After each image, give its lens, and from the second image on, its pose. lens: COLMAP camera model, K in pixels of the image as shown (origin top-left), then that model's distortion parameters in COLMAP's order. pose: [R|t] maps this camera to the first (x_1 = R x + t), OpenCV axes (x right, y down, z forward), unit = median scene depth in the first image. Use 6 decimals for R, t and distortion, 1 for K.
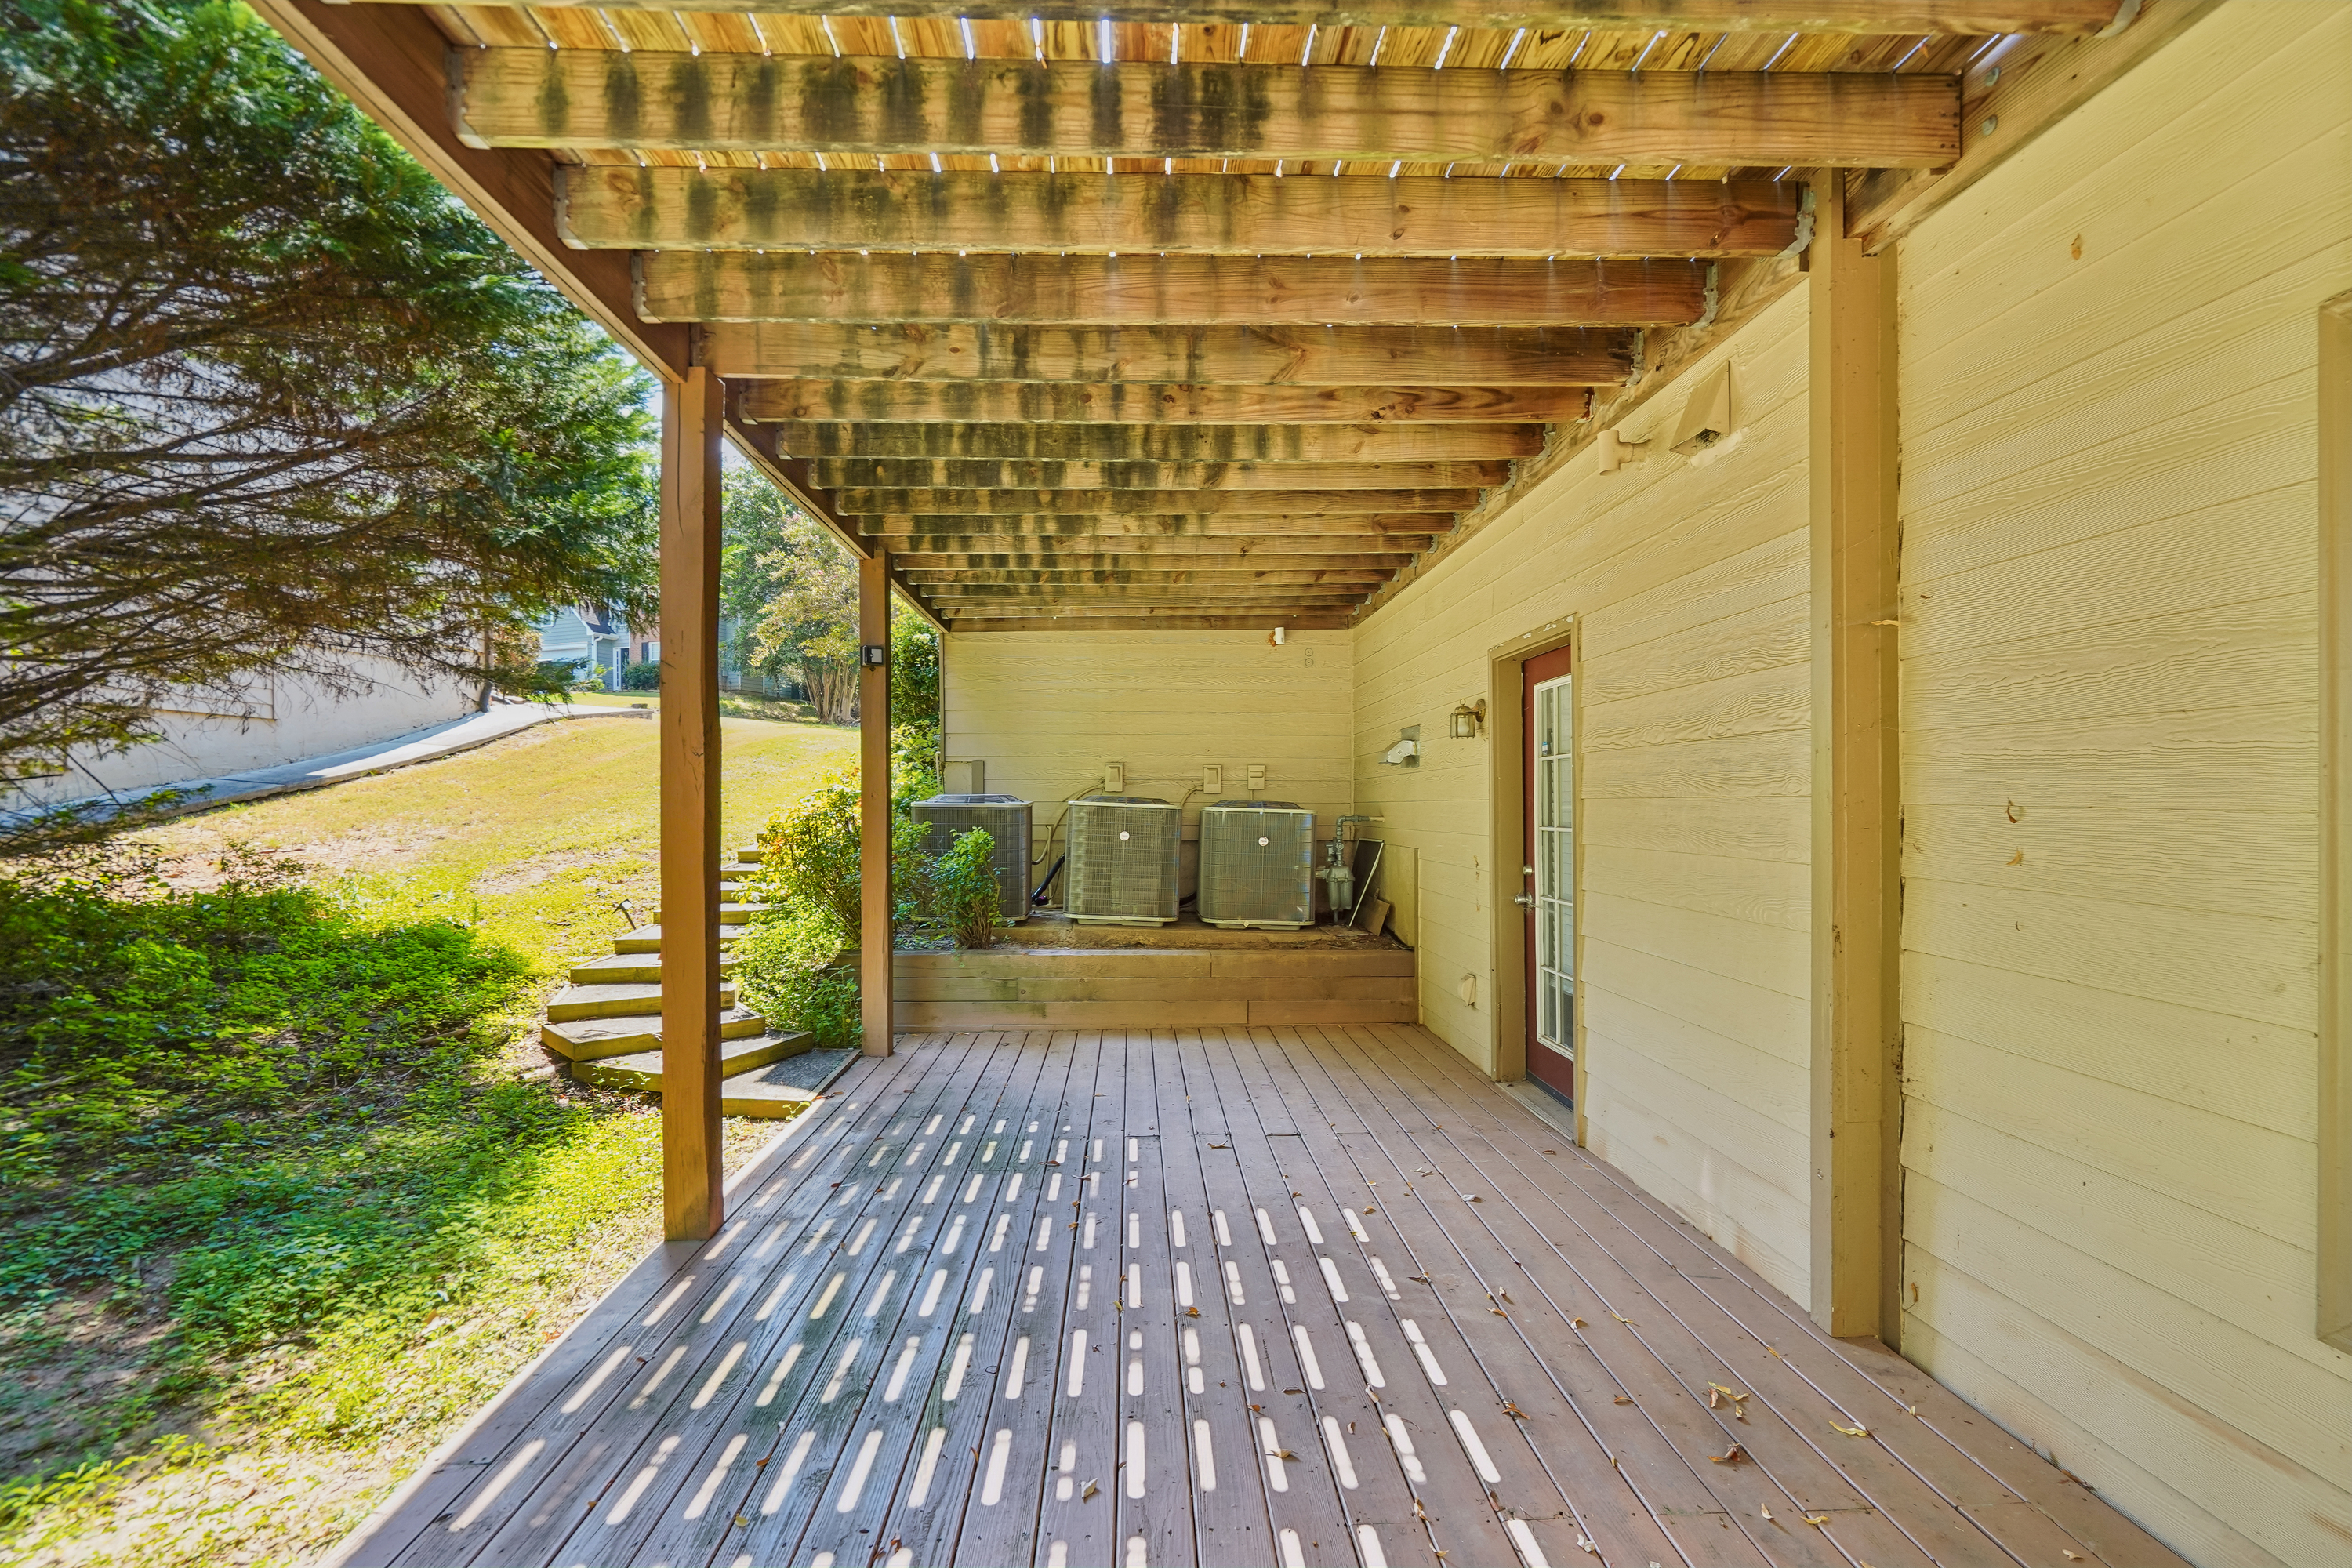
lens RADIAL K [[1104.8, 0, 1186.3], [0, 1104.8, 792.0], [0, 0, 1]] dist [-0.008577, 0.005685]
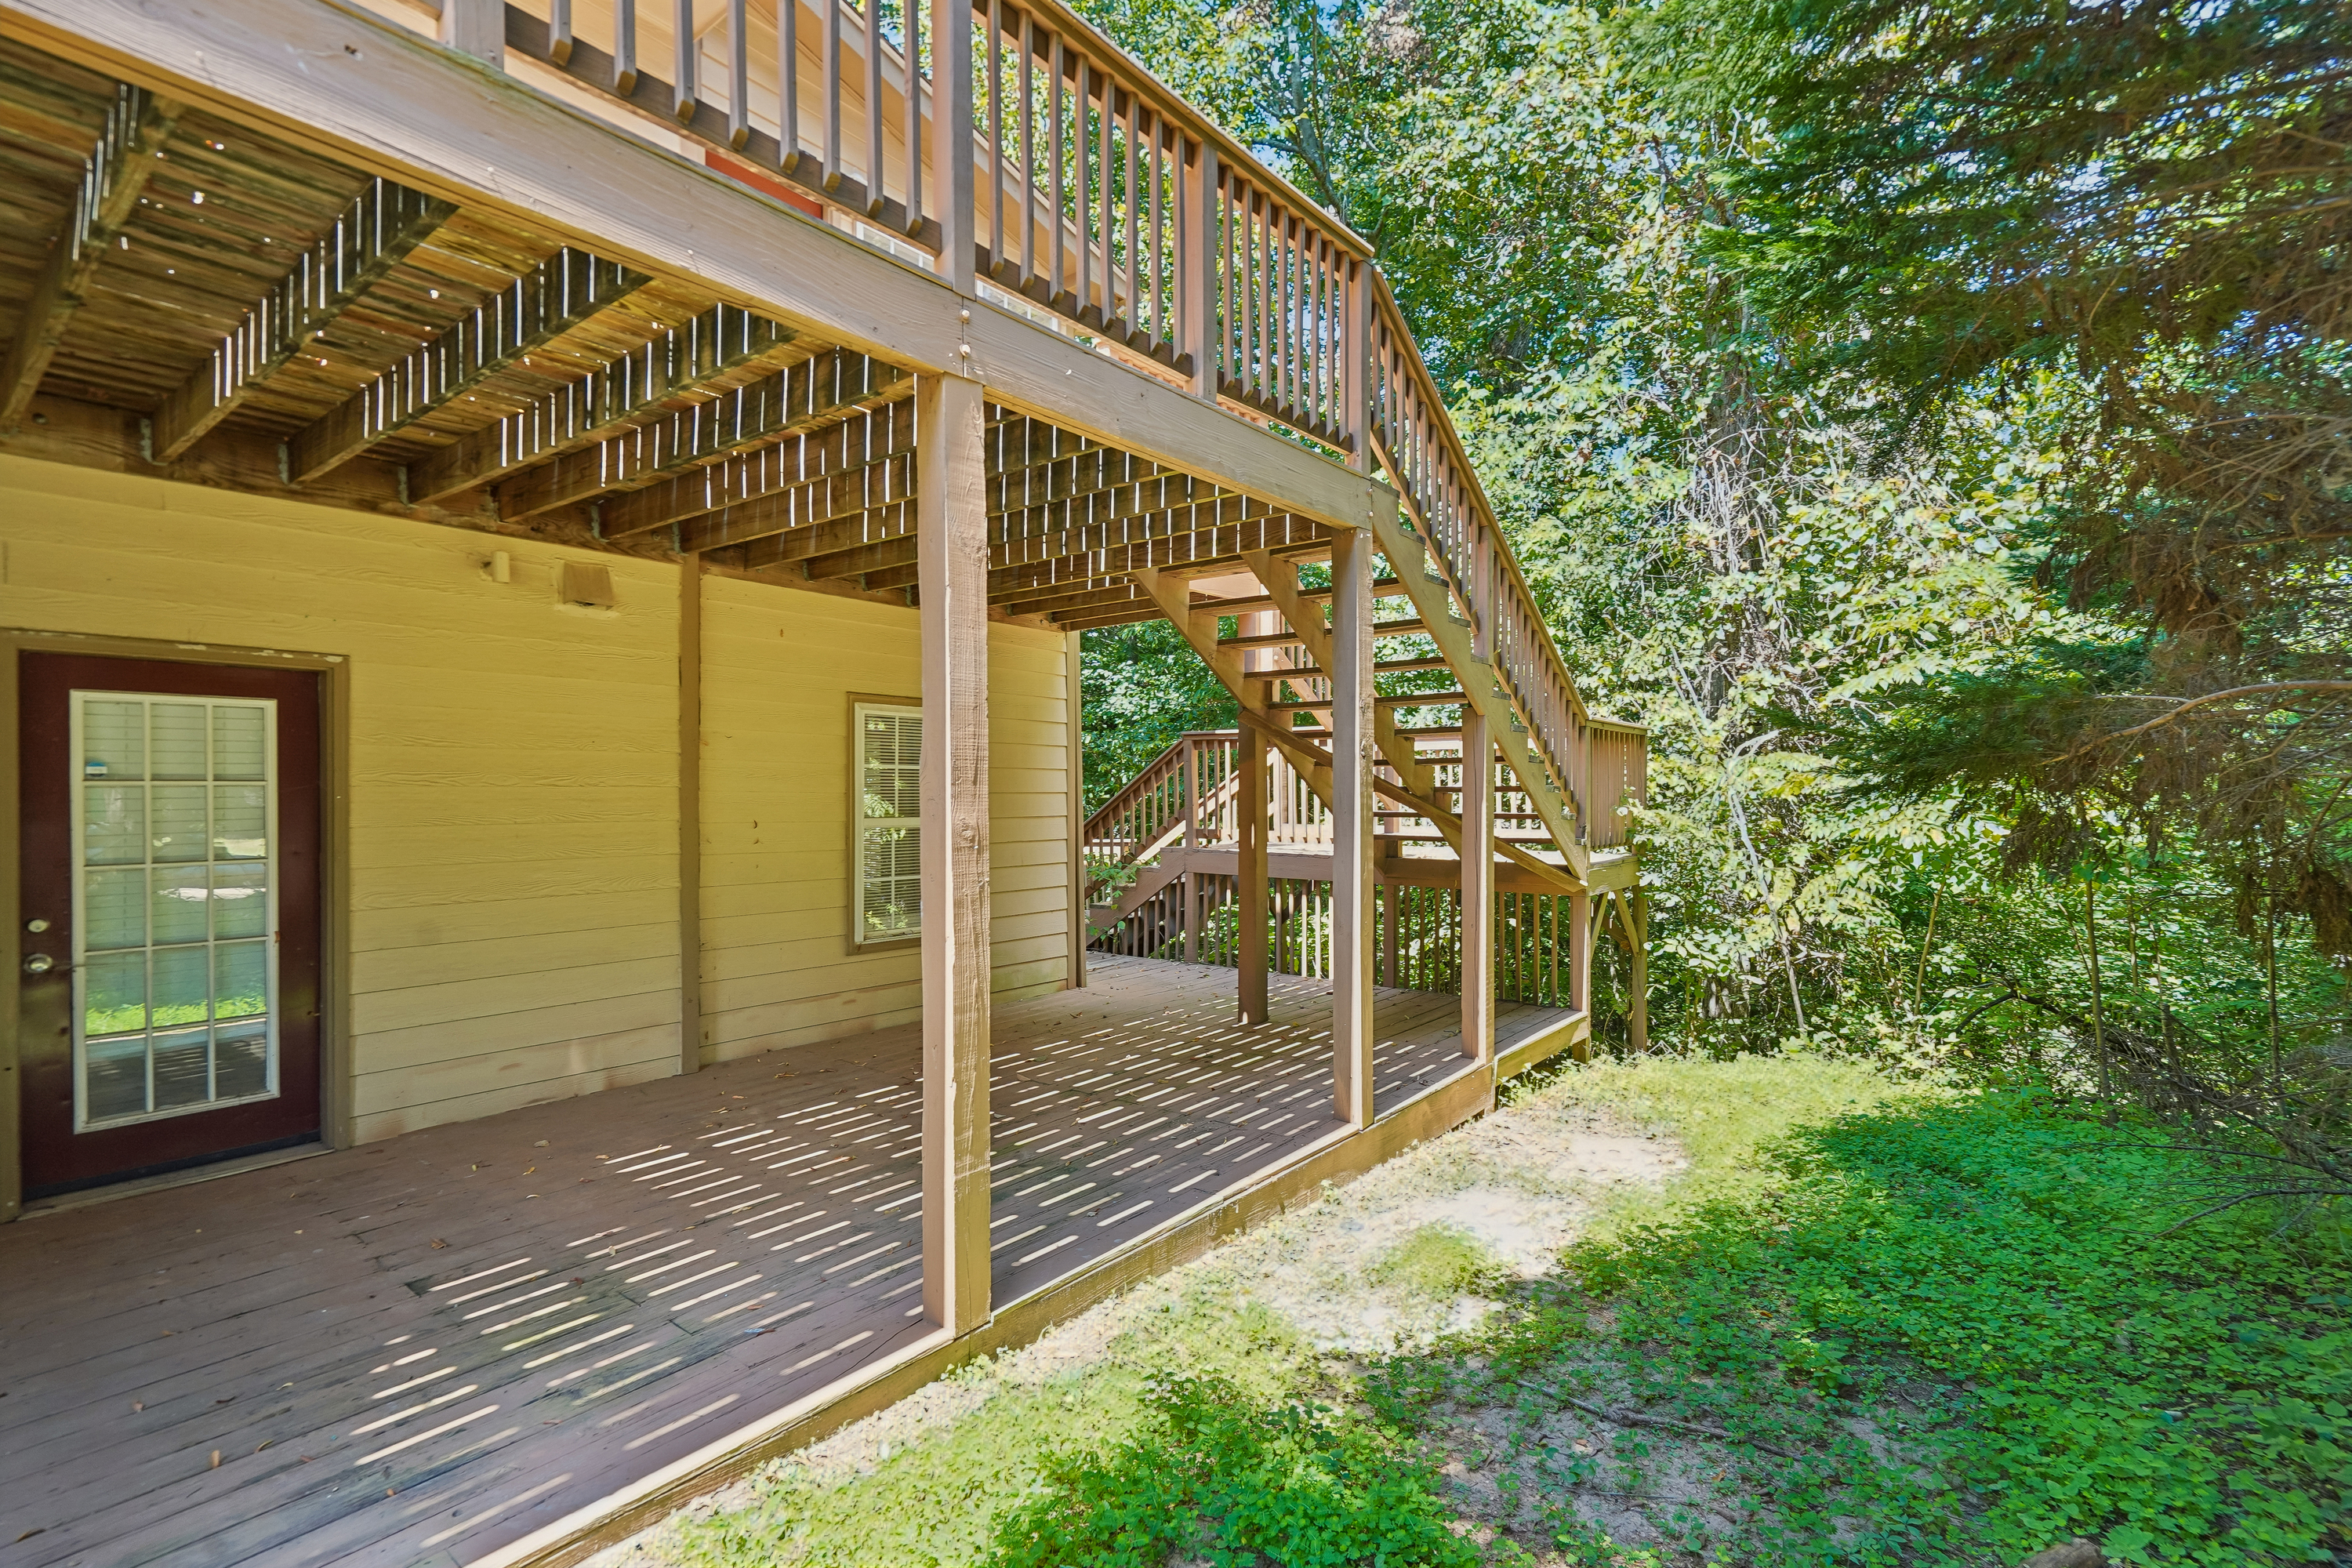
lens RADIAL K [[1104.8, 0, 1179.7], [0, 1104.8, 792.1], [0, 0, 1]] dist [-0.008577, 0.005685]
pose [[-0.762499, 0.003641, 0.646979, -1.532956], [-0.001048, 0.999976, -0.006863, -0.036415], [-0.646988, -0.005911, -0.762477, 2.055554]]
